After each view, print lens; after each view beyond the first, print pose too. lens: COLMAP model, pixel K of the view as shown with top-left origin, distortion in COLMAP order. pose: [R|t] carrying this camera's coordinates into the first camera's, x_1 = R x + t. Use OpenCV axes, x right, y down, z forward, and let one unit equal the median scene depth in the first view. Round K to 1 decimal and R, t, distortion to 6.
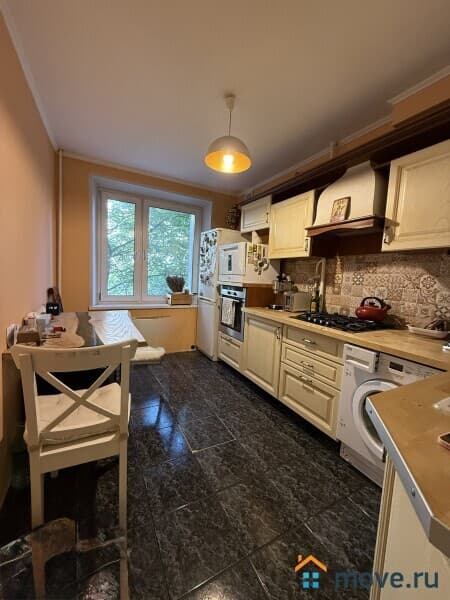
lens RADIAL K [[243.6, 0, 225.0], [0, 243.6, 300.0], [0, 0, 1]] dist [-0.001277, -0.000058]
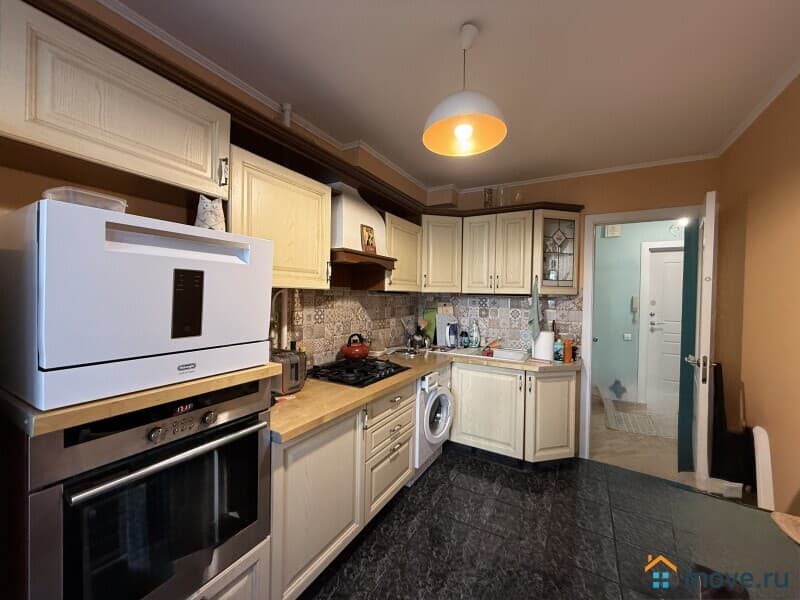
lens RADIAL K [[324.8, 0, 400.0], [0, 324.8, 300.0], [0, 0, 1]] dist [-0.001277, -0.000058]
pose [[-0.551958, -0.073209, 0.830652, -0.490638], [0.035040, 0.993222, 0.110821, -0.254234], [-0.833135, 0.090275, -0.545652, 1.396248]]
